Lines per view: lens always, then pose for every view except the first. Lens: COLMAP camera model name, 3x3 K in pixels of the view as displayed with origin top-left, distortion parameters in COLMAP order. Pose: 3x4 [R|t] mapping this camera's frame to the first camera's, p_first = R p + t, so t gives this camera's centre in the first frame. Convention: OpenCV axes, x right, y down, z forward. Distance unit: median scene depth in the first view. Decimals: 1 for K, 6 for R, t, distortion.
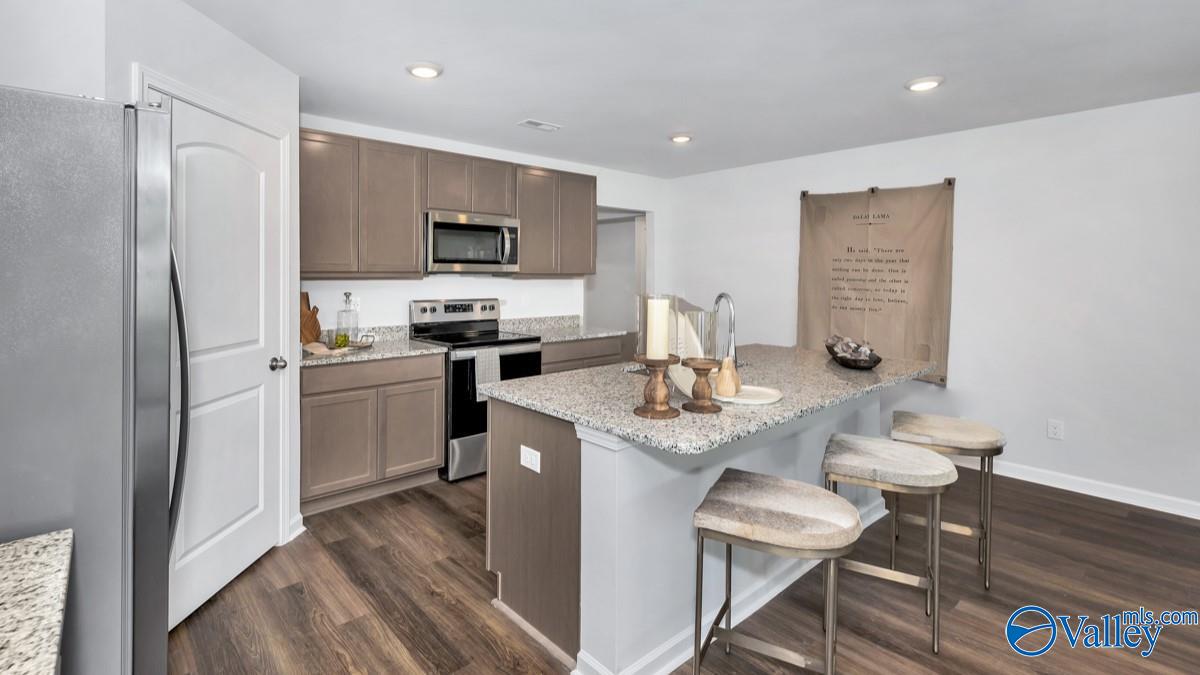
lens RADIAL K [[545.7, 0, 554.8], [0, 545.7, 281.2], [0, 0, 1]] dist [0.001933, -0.001398]
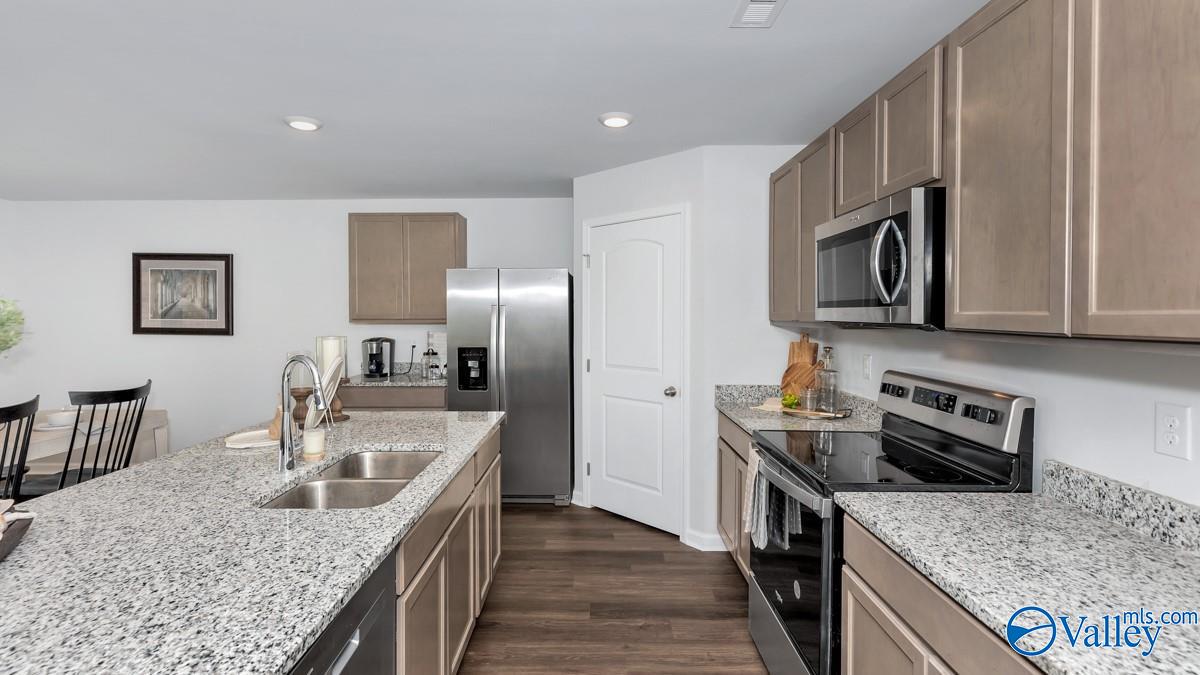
lens RADIAL K [[545.7, 0, 591.5], [0, 545.7, 320.6], [0, 0, 1]] dist [0.001933, -0.001398]
pose [[-0.633817, 0.009109, -0.773429, 0.380411], [-0.012166, 0.999690, 0.021744, -0.025553], [0.773387, 0.023192, -0.633510, 1.072216]]
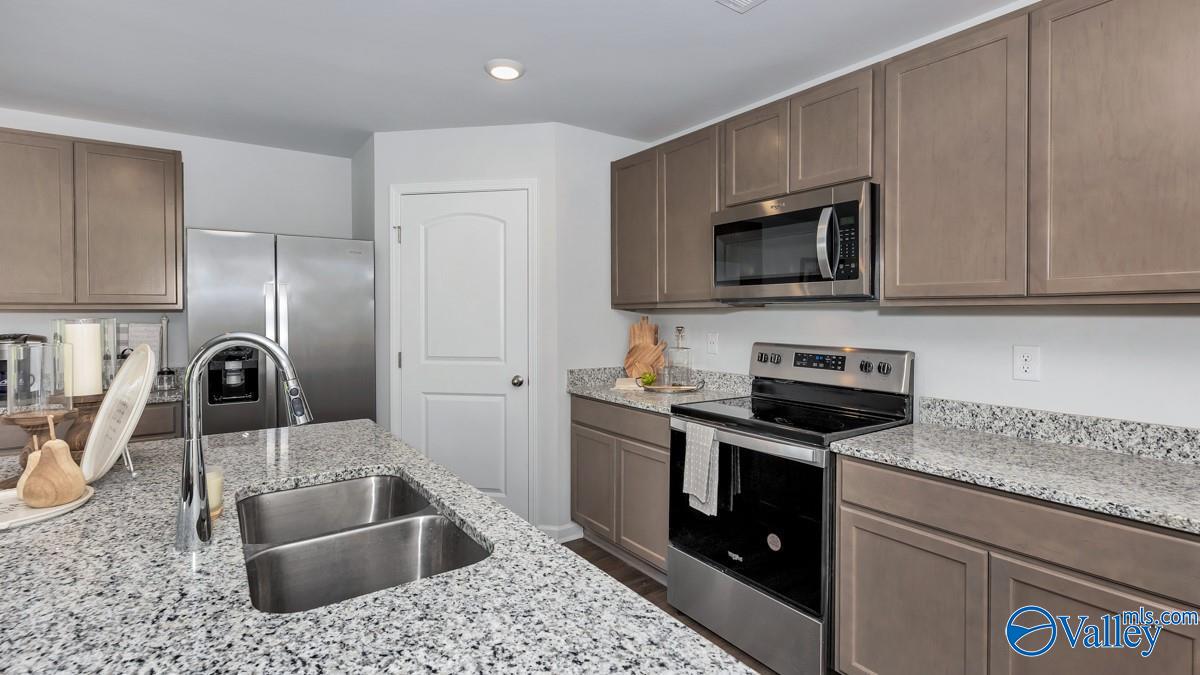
lens RADIAL K [[545.7, 0, 591.3], [0, 545.7, 318.3], [0, 0, 1]] dist [0.001933, -0.001398]
pose [[-0.078274, 0.007930, -0.996900, 0.419799], [-0.013570, 0.999867, 0.009019, 0.001920], [0.996840, 0.014233, -0.078156, 0.807375]]
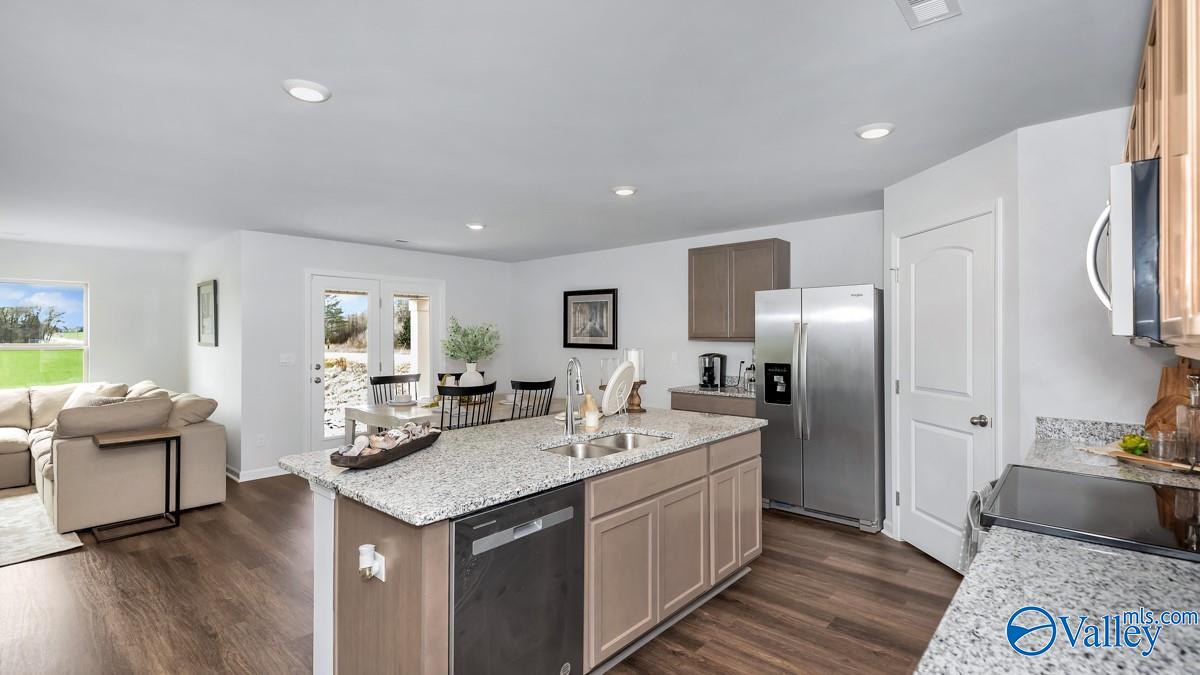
lens RADIAL K [[545.7, 0, 601.8], [0, 545.7, 334.7], [0, 0, 1]] dist [0.001933, -0.001398]
pose [[-0.985608, -0.000597, -0.169047, 0.271675], [-0.002730, 0.999920, 0.012383, -0.020791], [0.169026, 0.012666, -0.985530, 1.257624]]
